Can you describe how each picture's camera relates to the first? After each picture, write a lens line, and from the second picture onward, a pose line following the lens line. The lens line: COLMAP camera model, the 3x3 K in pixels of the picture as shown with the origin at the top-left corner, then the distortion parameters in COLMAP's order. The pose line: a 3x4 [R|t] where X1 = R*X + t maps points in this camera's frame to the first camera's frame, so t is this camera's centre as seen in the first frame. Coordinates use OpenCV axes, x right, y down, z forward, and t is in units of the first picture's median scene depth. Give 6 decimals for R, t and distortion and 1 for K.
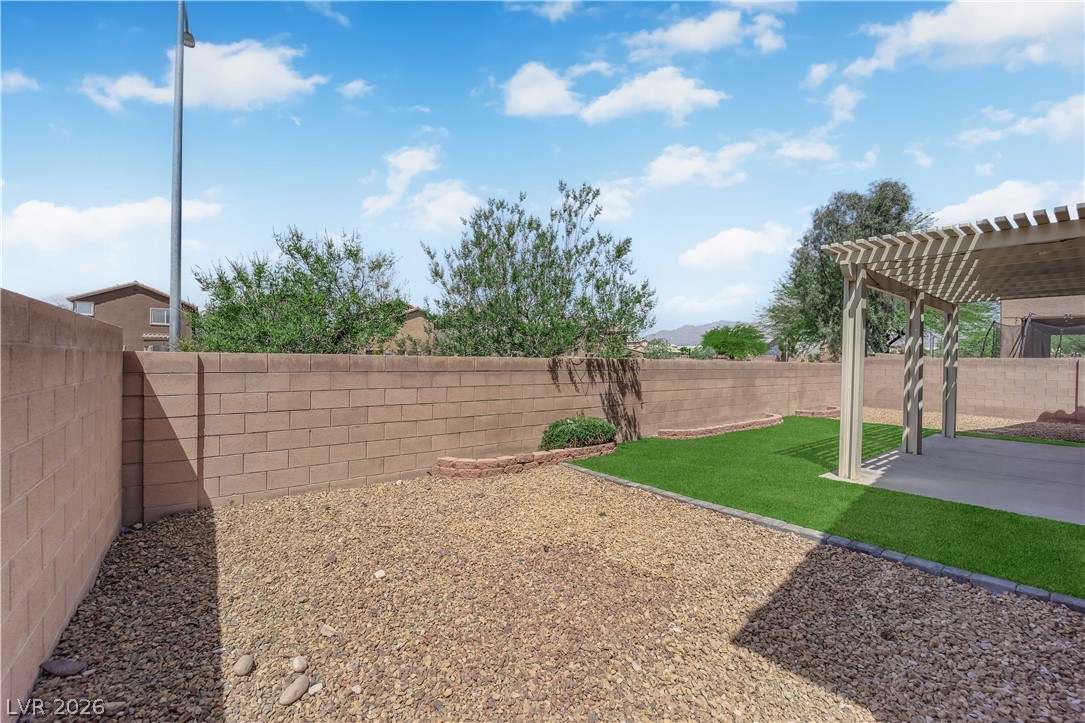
lens RADIAL K [[437.8, 0, 538.8], [0, 437.8, 364.4], [0, 0, 1]] dist [-0.010679, -0.002218]
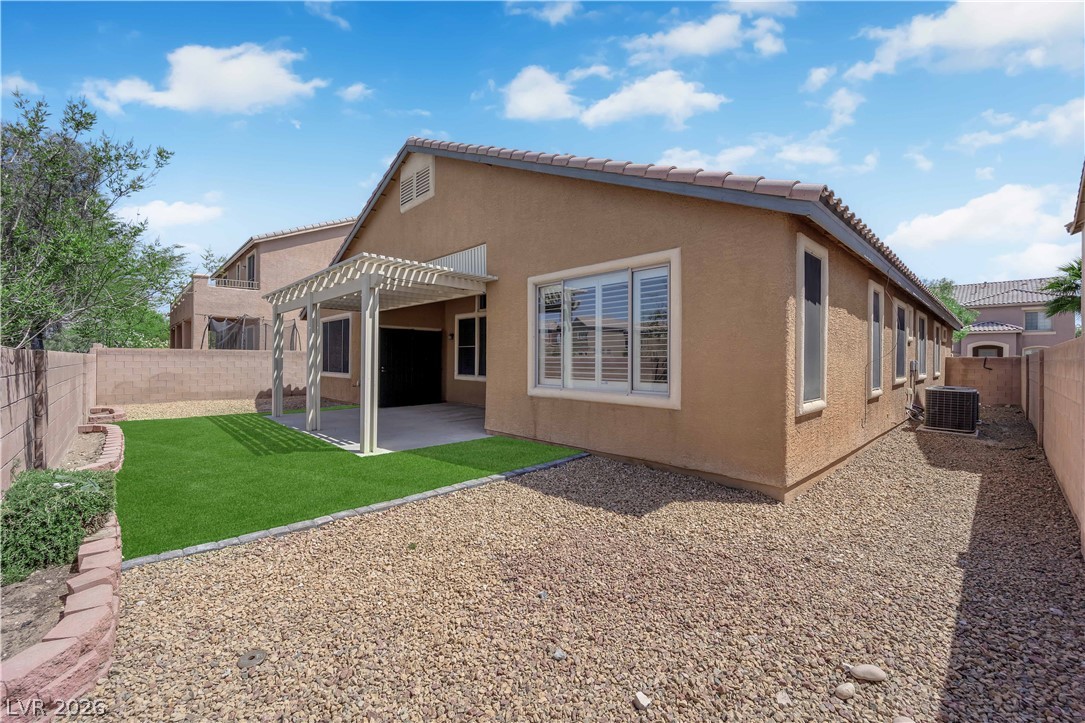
lens RADIAL K [[437.8, 0, 541.8], [0, 437.8, 357.9], [0, 0, 1]] dist [-0.010679, -0.002218]
pose [[-0.105257, -0.010898, 0.994385, -0.563086], [0.000817, 0.999939, 0.011046, -0.011291], [-0.994445, 0.001975, -0.105242, 0.704662]]
